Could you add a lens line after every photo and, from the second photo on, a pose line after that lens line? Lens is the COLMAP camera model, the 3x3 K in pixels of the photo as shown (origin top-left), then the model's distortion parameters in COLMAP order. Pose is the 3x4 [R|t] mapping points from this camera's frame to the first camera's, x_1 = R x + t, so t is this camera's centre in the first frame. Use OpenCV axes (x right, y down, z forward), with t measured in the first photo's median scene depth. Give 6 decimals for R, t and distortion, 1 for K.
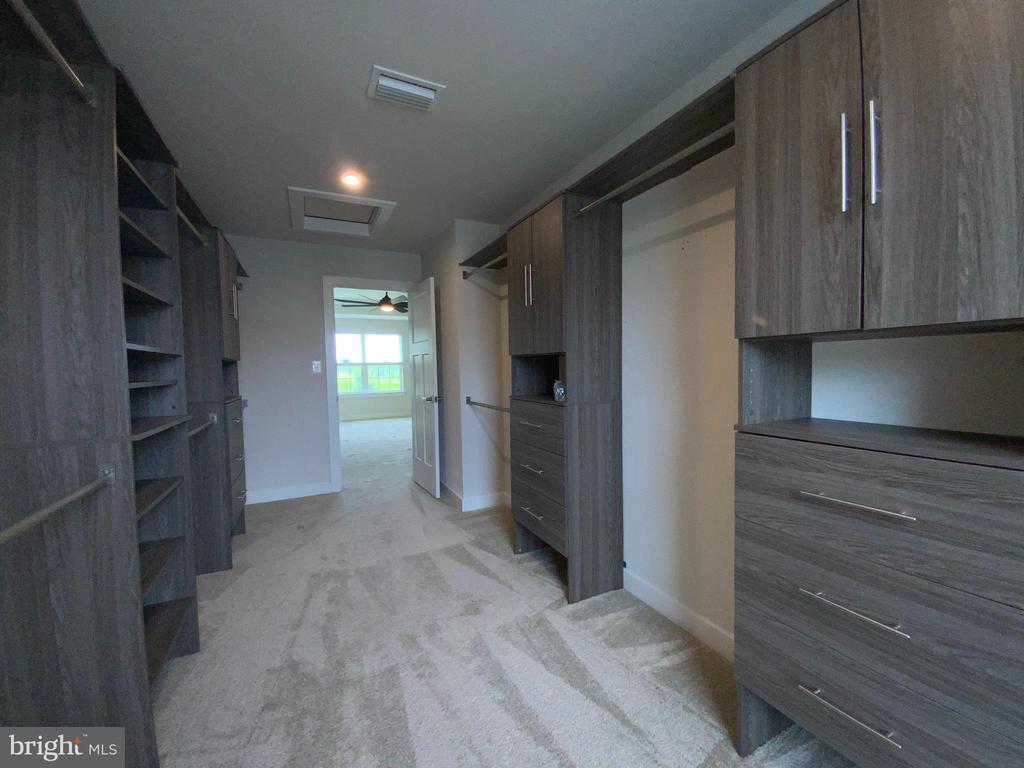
lens RADIAL K [[414.2, 0, 511.4], [0, 414.2, 385.4], [0, 0, 1]] dist [0.025835, -0.020429]
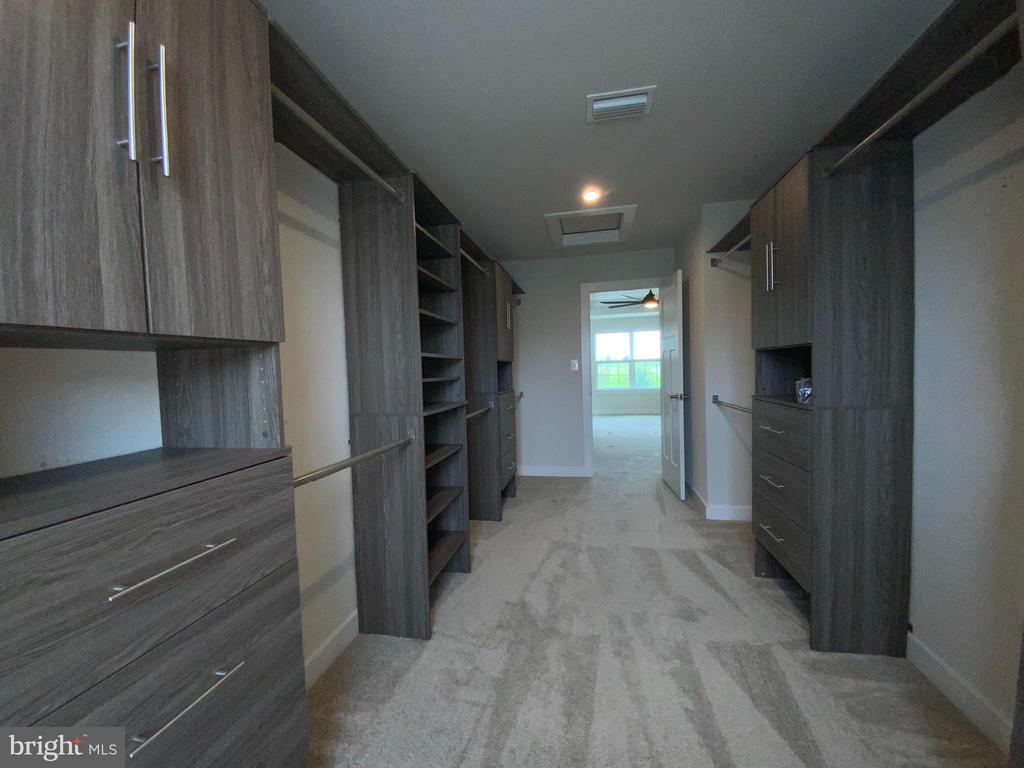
lens RADIAL K [[414.2, 0, 511.4], [0, 414.2, 385.4], [0, 0, 1]] dist [0.025835, -0.020429]
pose [[0.797047, 0.017007, -0.603678, 0.134953], [-0.011728, 0.999851, 0.012683, -0.001413], [0.603804, -0.003029, 0.797127, -0.010440]]
